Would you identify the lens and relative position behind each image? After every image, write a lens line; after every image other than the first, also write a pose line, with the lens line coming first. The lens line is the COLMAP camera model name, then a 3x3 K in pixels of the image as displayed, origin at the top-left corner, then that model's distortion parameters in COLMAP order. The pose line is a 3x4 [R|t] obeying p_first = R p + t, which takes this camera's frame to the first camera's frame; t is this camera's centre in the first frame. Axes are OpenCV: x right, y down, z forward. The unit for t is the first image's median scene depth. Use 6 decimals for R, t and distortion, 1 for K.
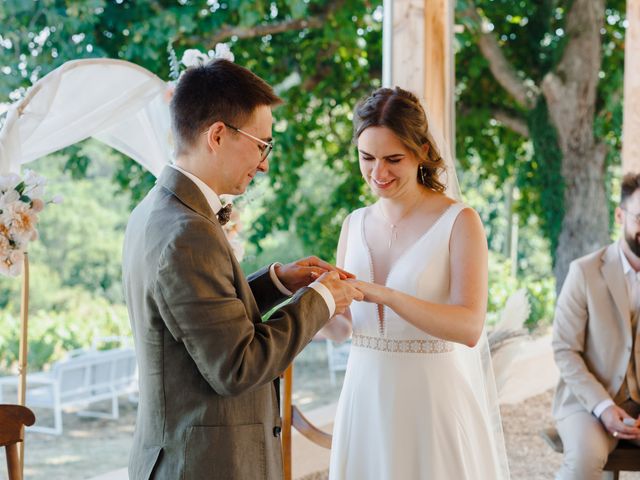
lens RADIAL K [[1021.6, 0, 320.0], [0, 1021.6, 240.0], [0, 0, 1]] dist [-0.010988, 0.102057]
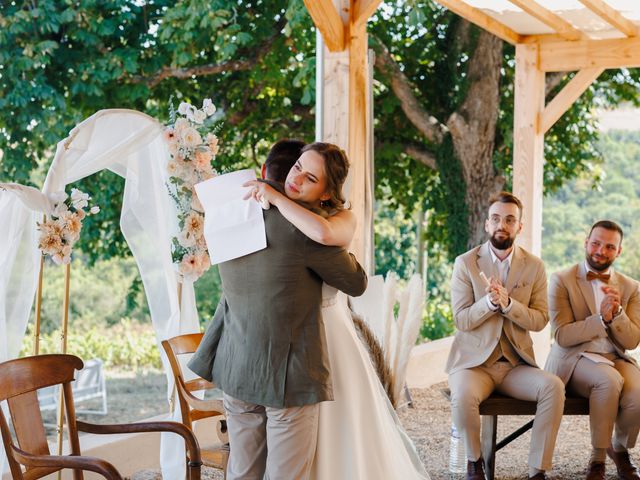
lens RADIAL K [[1021.6, 0, 320.0], [0, 1021.6, 240.0], [0, 0, 1]] dist [-0.010988, 0.102057]
pose [[0.996434, 0.000697, 0.084368, -0.015996], [0.001891, 0.999530, -0.030600, 0.010359], [-0.084350, 0.030650, 0.995965, -0.096764]]
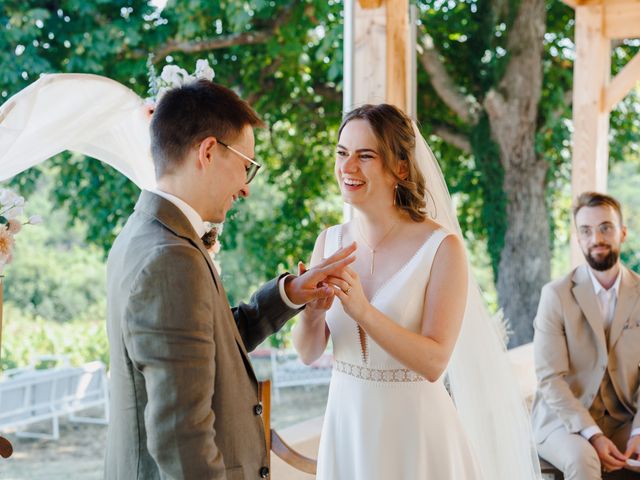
lens RADIAL K [[1021.6, 0, 320.0], [0, 1021.6, 240.0], [0, 0, 1]] dist [-0.010988, 0.102057]
pose [[0.997784, -0.002081, 0.066505, -0.012180], [0.003012, 0.999899, -0.013902, -0.001442], [-0.066469, 0.014071, 0.997689, 0.005292]]
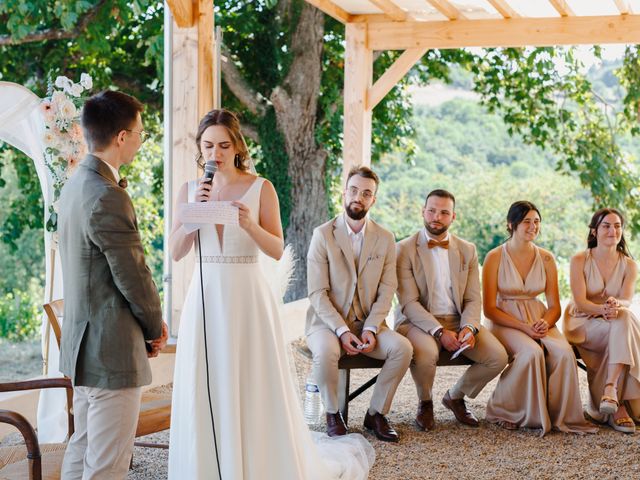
lens RADIAL K [[1047.7, 0, 318.9], [0, 1047.7, 231.0], [0, 0, 1]] dist [0.010011, -0.025376]
pose [[0.962879, -0.006264, 0.269861, -0.045603], [0.010300, 0.999855, -0.013543, 0.013822], [-0.269737, 0.015820, 0.962804, -0.129947]]
